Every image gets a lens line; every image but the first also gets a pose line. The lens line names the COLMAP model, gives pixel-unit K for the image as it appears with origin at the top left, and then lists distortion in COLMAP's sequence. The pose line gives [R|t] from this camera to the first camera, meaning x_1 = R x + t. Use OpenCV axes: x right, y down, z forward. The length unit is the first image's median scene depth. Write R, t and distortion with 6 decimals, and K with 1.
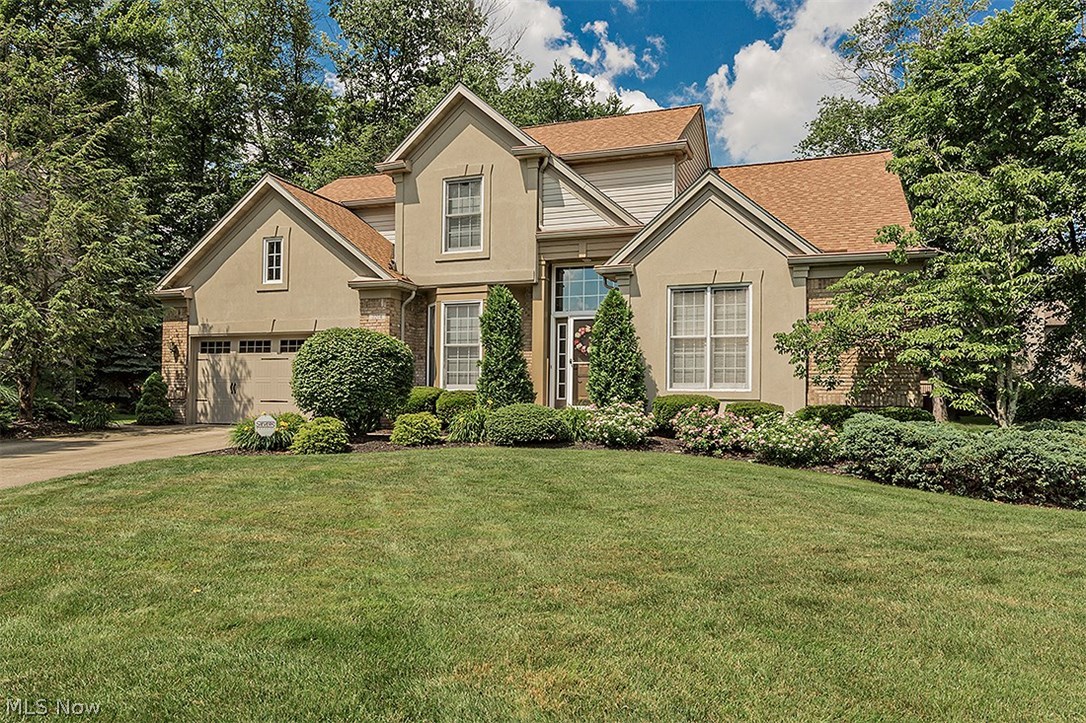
lens RADIAL K [[763.5, 0, 543.3], [0, 763.5, 361.1], [0, 0, 1]] dist [0.013825, -0.008833]
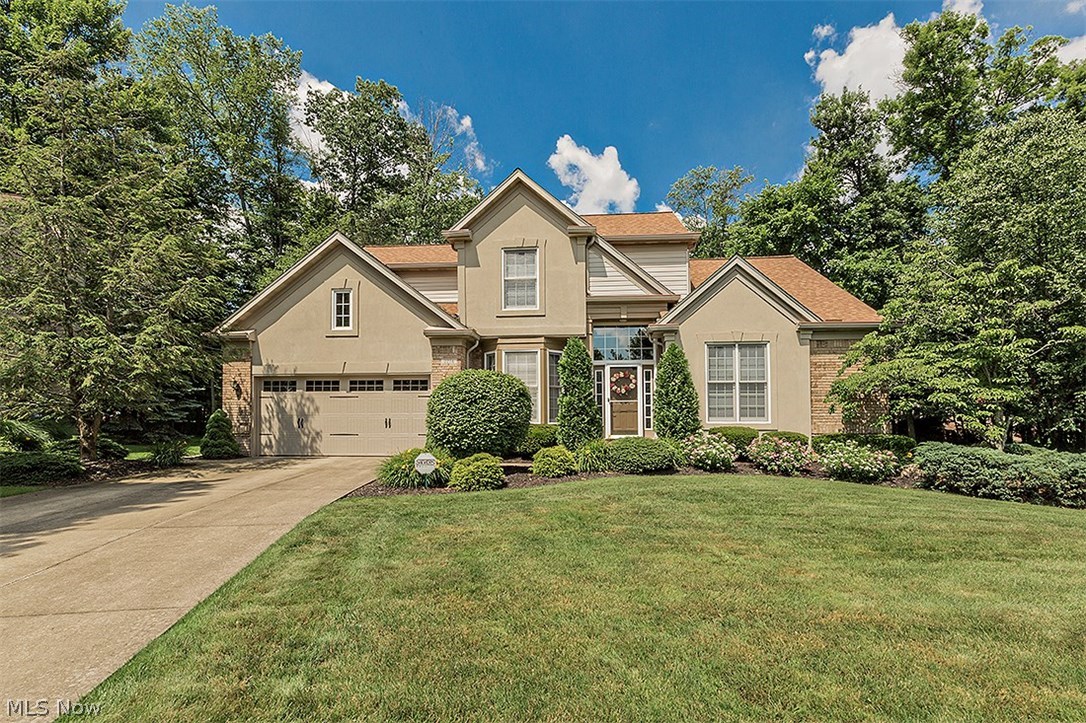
lens RADIAL K [[500.4, 0, 555.9], [0, 500.4, 401.4], [0, 0, 1]] dist [0.003264, 0.001075]
pose [[0.961706, 0.001295, 0.274079, -0.271929], [-0.003587, 0.999963, 0.007862, -0.003329], [-0.274058, -0.008544, 0.961675, 0.220089]]
